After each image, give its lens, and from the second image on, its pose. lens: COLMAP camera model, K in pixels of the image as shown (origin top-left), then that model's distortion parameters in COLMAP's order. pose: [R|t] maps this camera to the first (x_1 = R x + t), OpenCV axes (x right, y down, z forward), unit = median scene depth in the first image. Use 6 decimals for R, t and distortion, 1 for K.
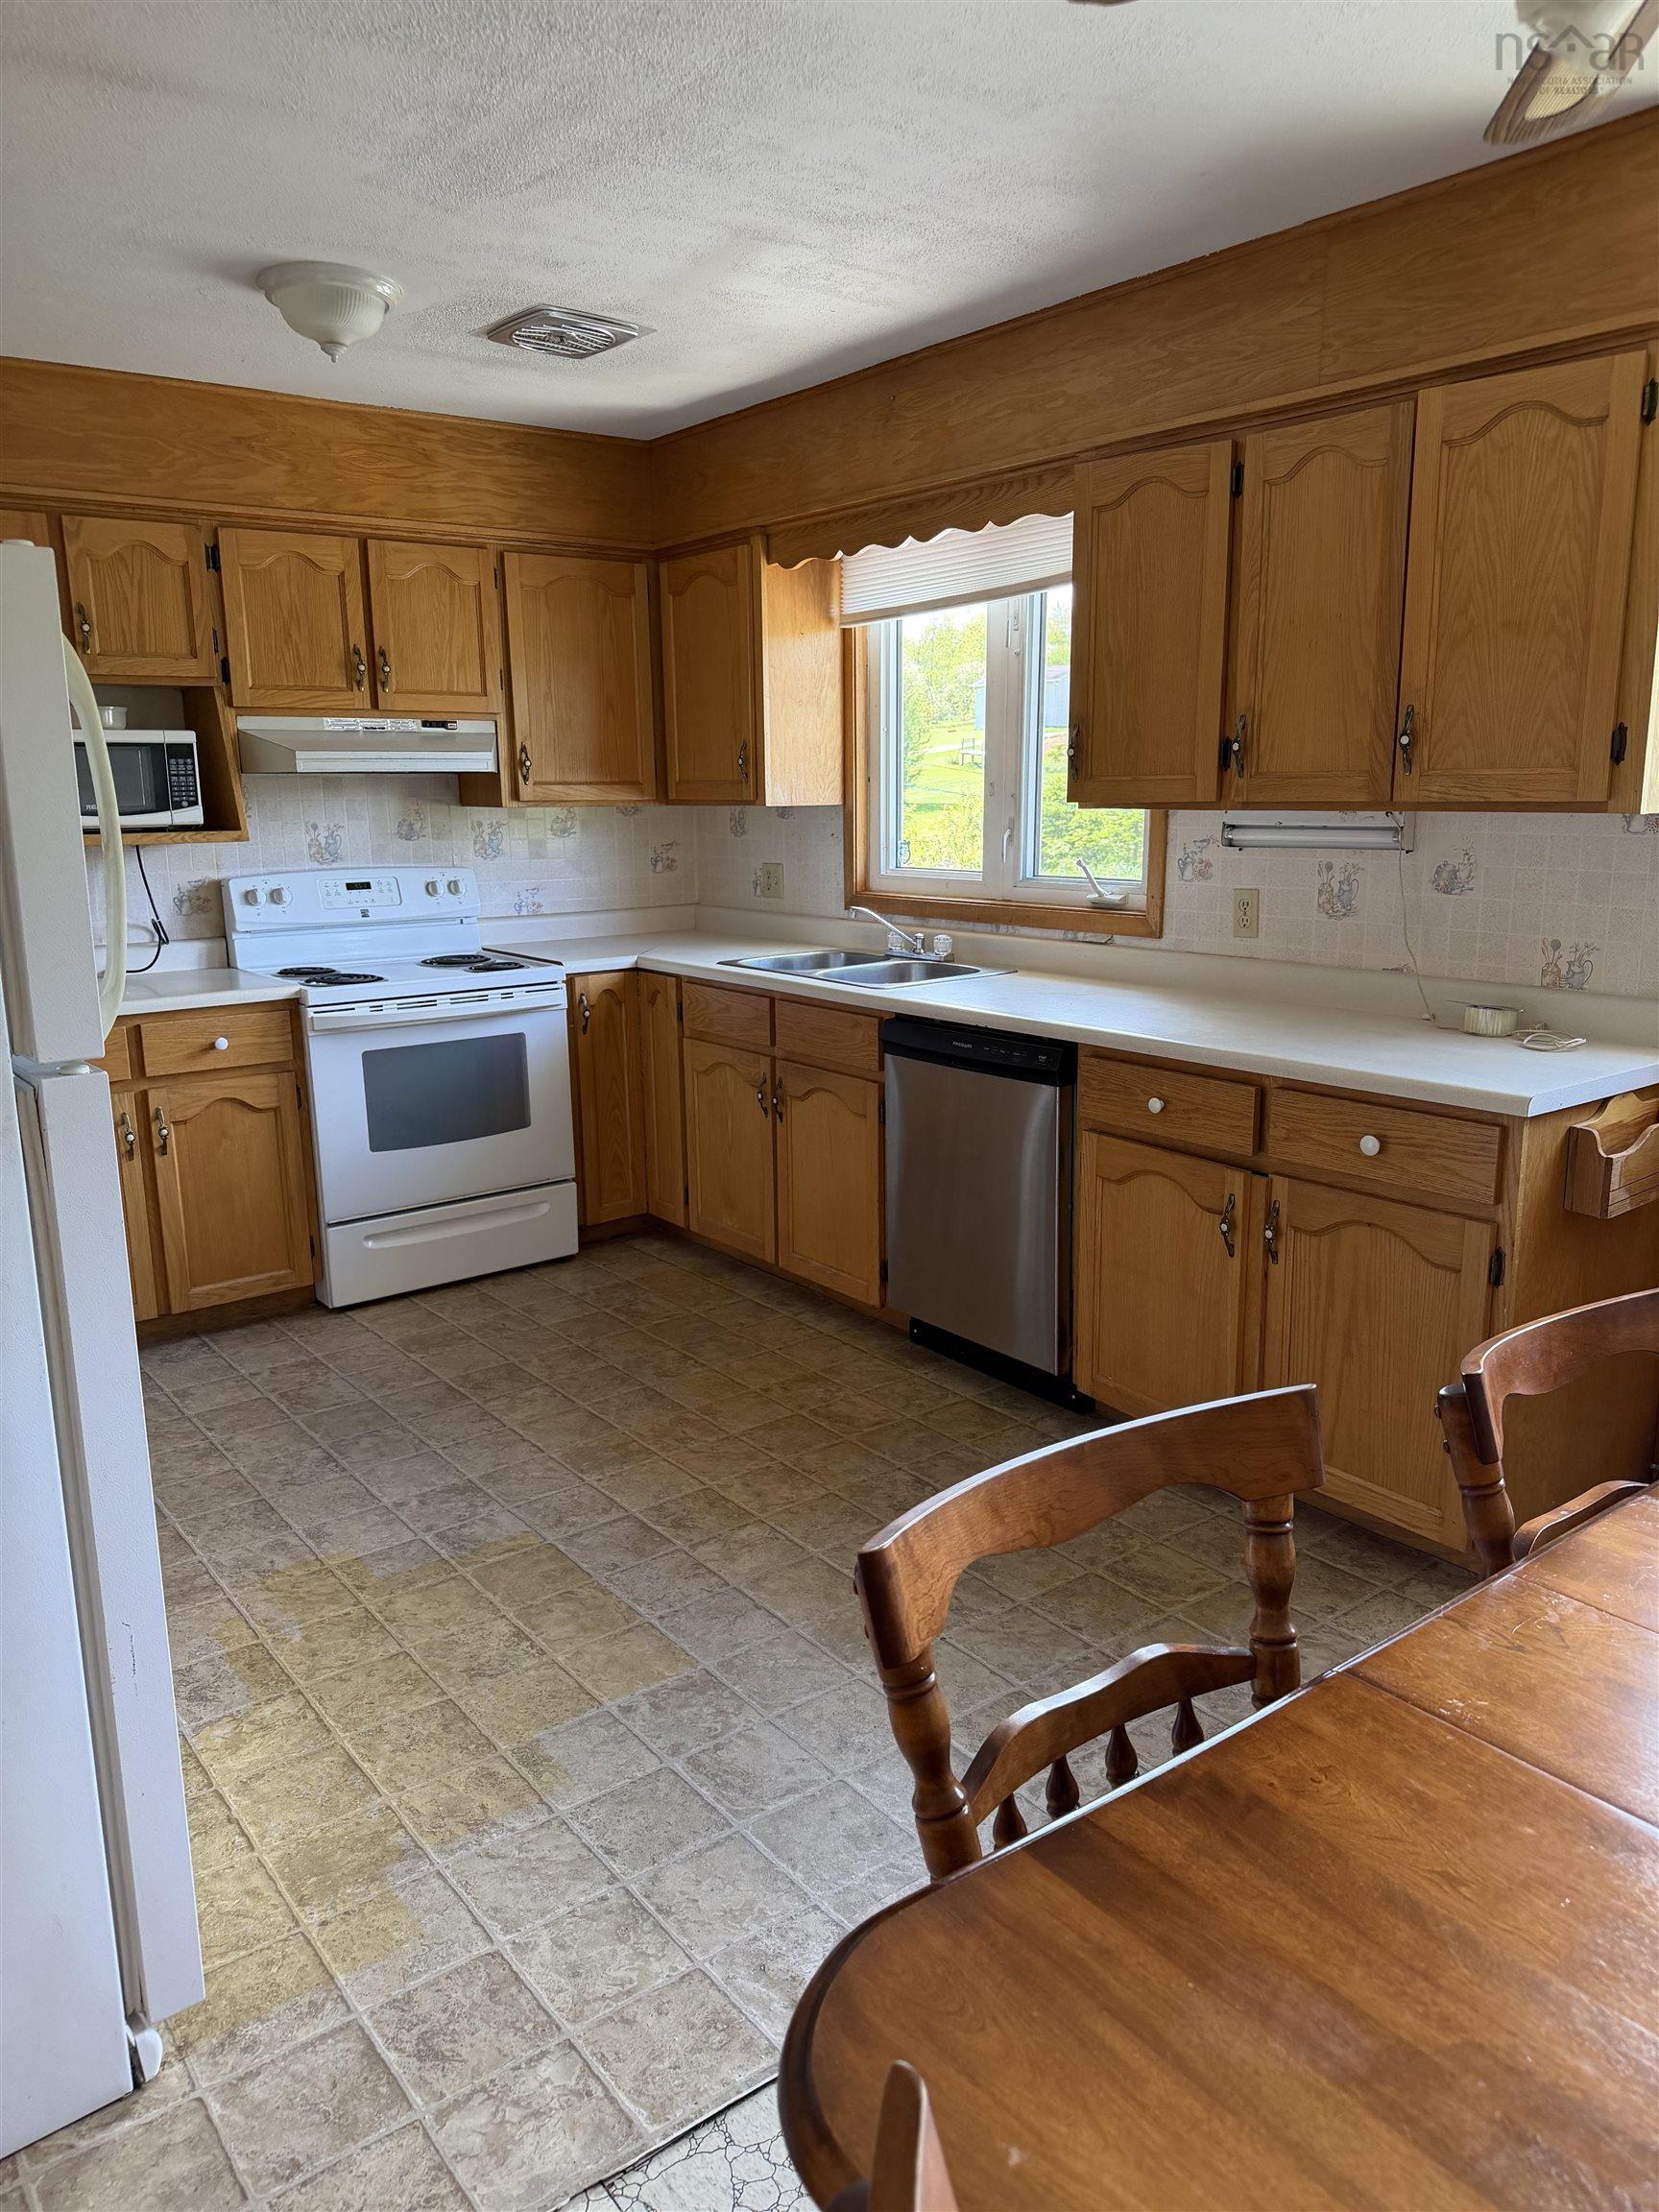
lens RADIAL K [[1545.4, 0, 826.6], [0, 1545.4, 1112.6], [0, 0, 1]] dist [0.149242, -0.287448]
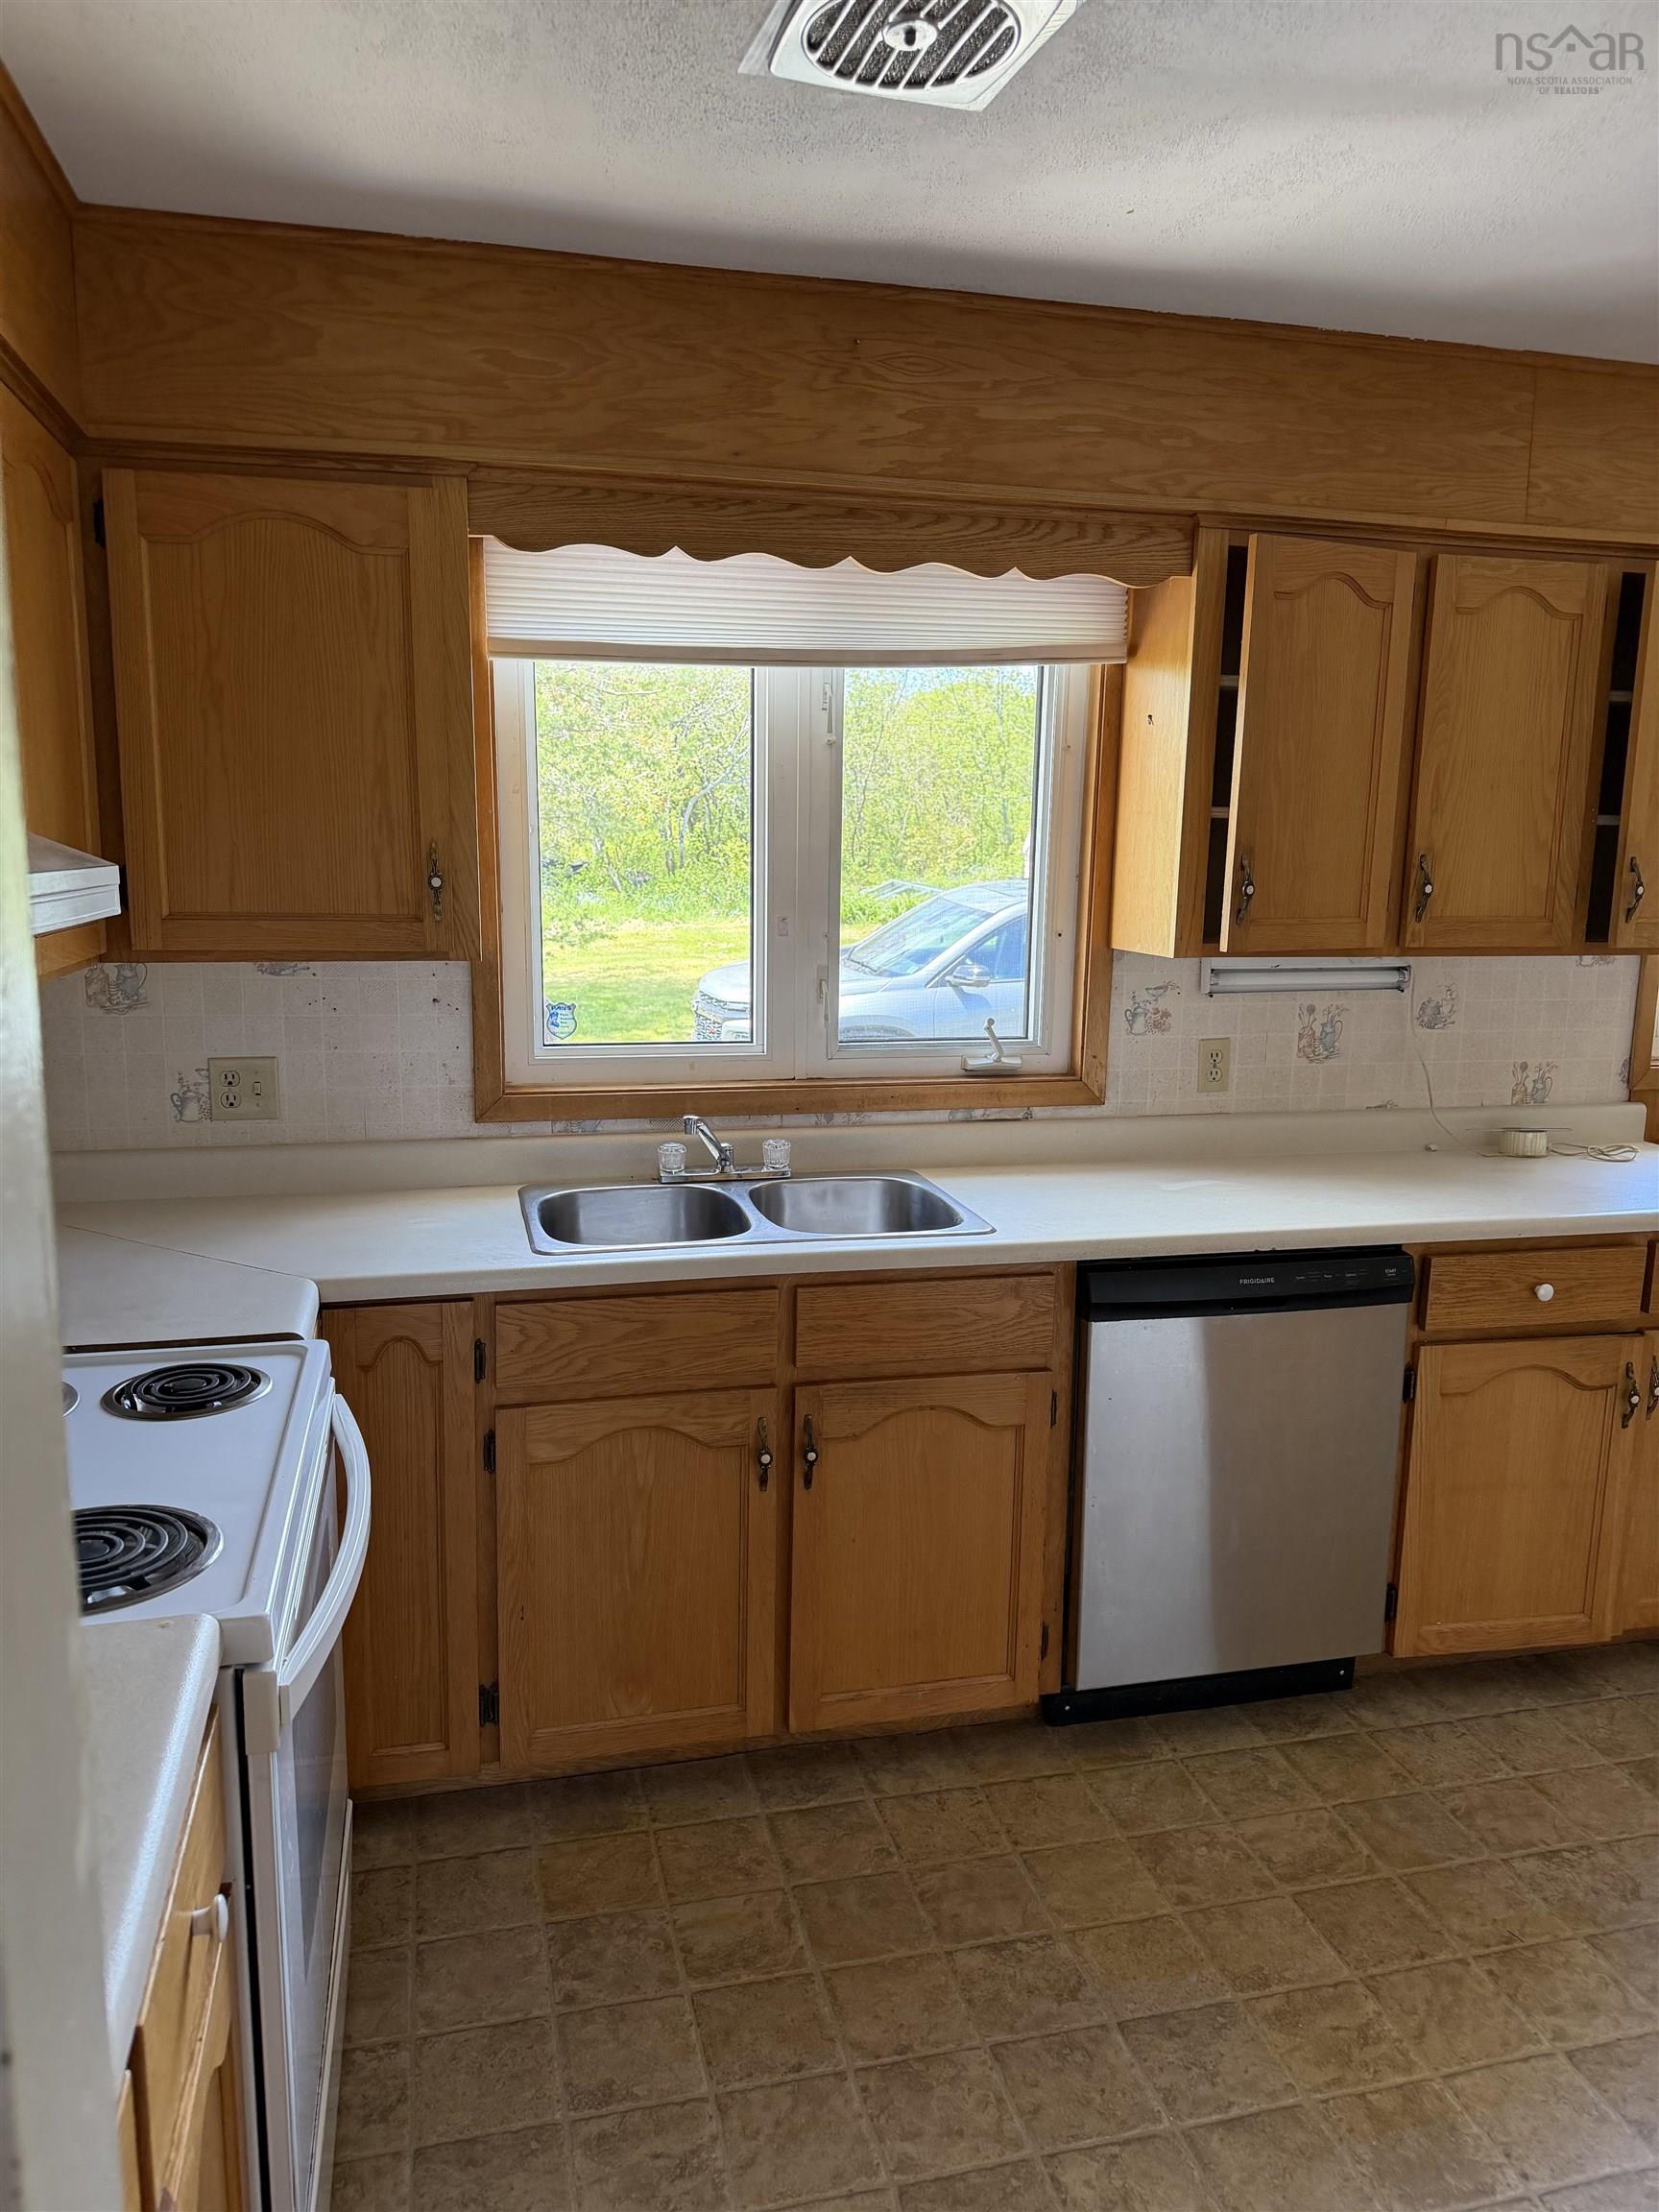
lens RADIAL K [[1561.0, 0, 826.3], [0, 1561.0, 1117.4], [0, 0, 1]] dist [0.048602, -0.054018]
pose [[0.396362, -0.137579, 0.907727, -0.665987], [0.177440, 0.981546, 0.071287, -0.212290], [-0.900784, 0.132812, 0.413460, 0.880251]]
